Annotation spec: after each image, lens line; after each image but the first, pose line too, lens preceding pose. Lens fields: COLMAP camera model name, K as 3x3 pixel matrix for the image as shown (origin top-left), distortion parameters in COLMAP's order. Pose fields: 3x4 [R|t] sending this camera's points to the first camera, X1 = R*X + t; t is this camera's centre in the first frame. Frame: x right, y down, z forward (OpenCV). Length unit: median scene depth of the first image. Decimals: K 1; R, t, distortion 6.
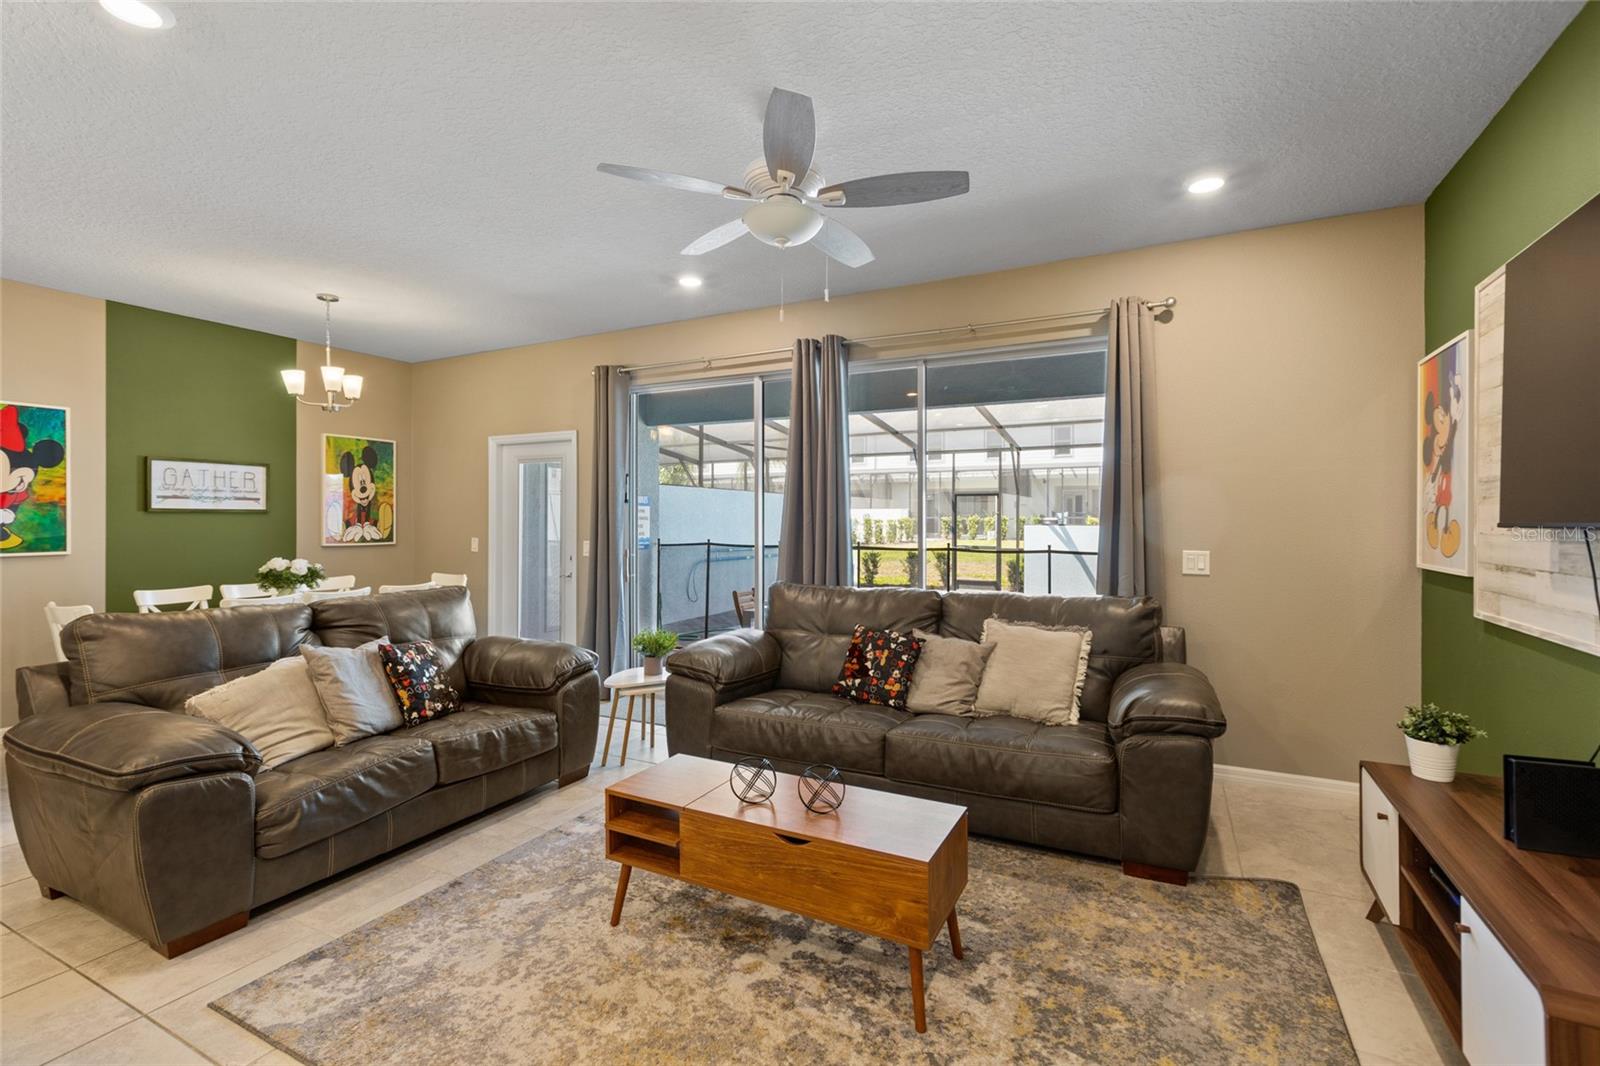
lens RADIAL K [[717.8, 0, 797.3], [0, 717.8, 526.4], [0, 0, 1]] dist [0.000415, -0.001080]
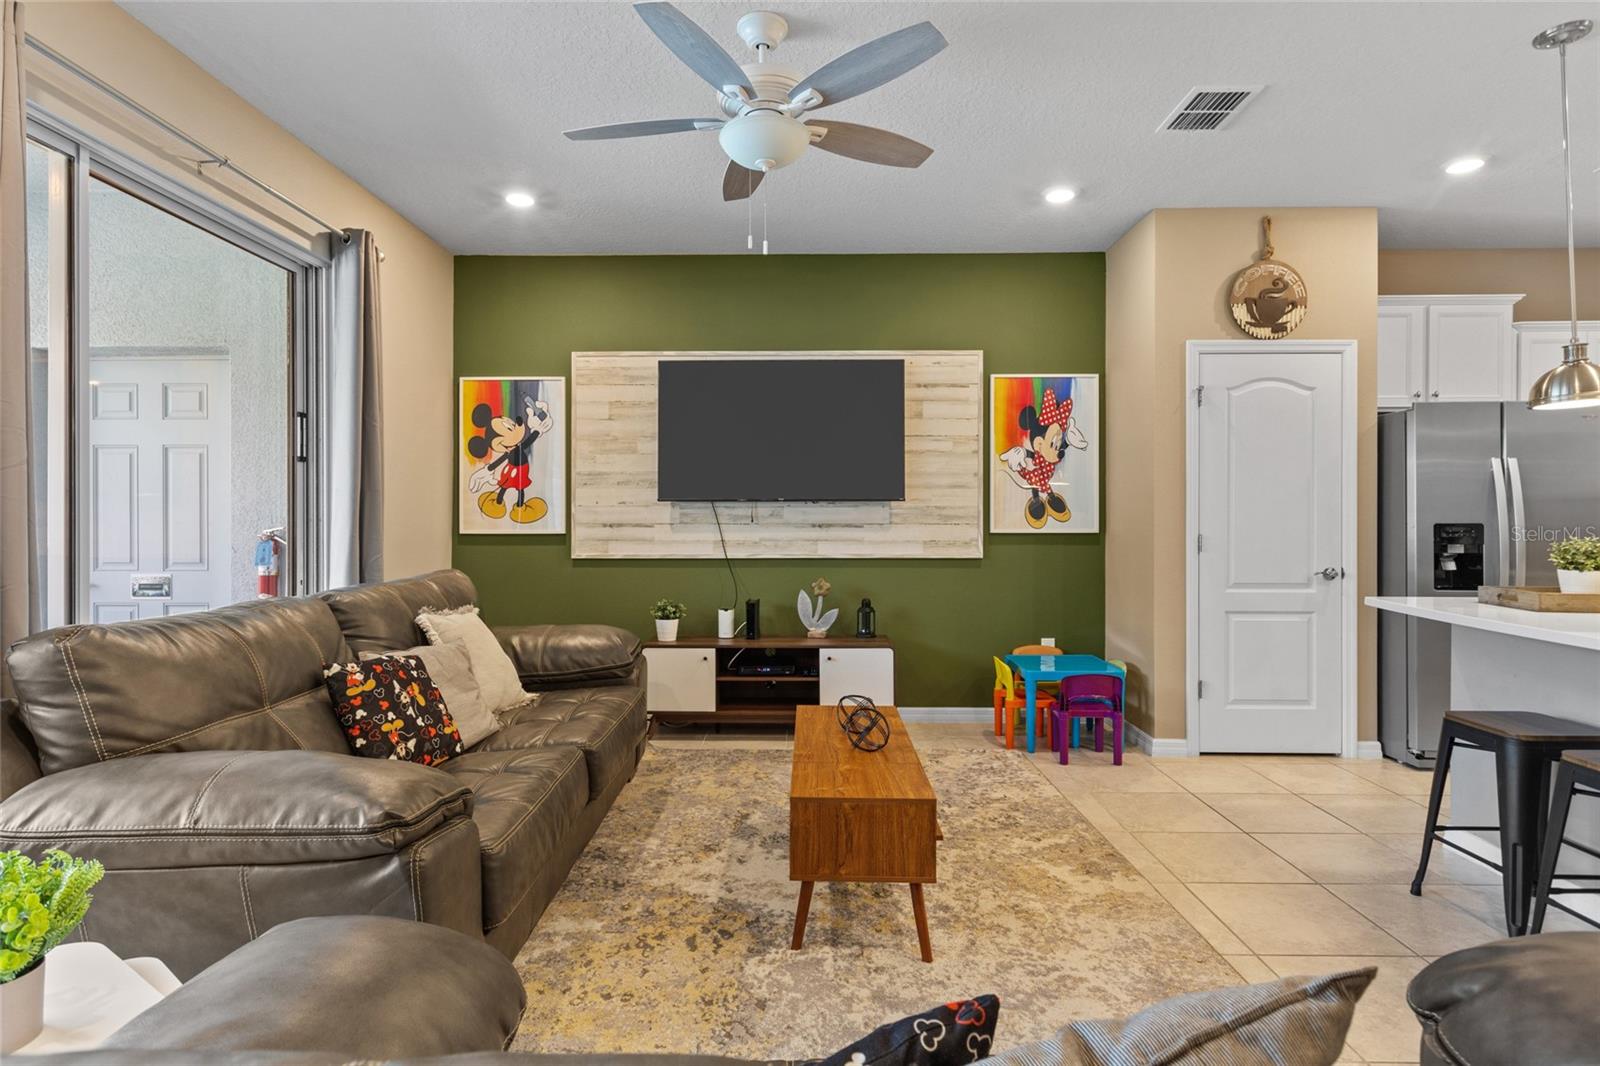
lens RADIAL K [[820.4, 0, 787.2], [0, 820.4, 521.3], [0, 0, 1]] dist [0.001240, 0.000558]
pose [[-0.440018, -0.002407, 0.897986, -0.546119], [0.007032, 0.999957, 0.006125, 0.021667], [-0.897961, 0.009010, -0.439982, 0.825012]]
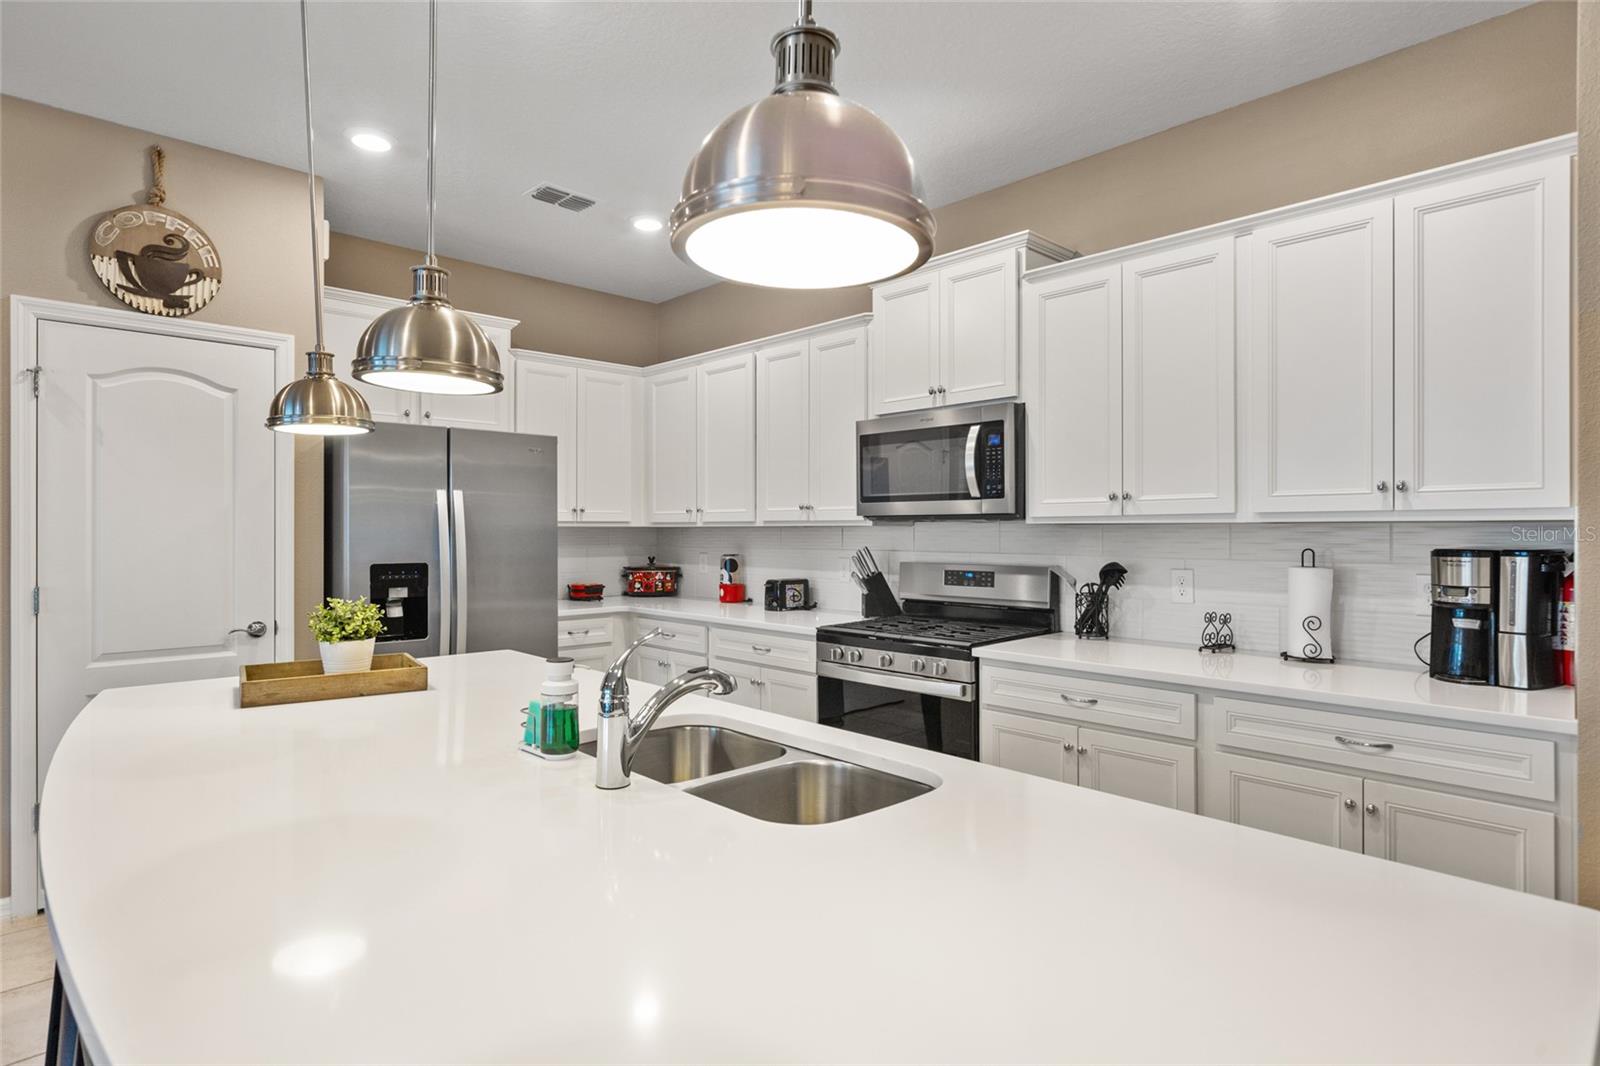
lens RADIAL K [[838.2, 0, 789.0], [0, 838.2, 529.4], [0, 0, 1]] dist [0.000905, -0.000758]
pose [[-0.943861, -0.000837, 0.330343, -0.671043], [0.001743, 0.999970, 0.007513, -0.002092], [-0.330339, 0.007667, -0.943831, 0.408938]]
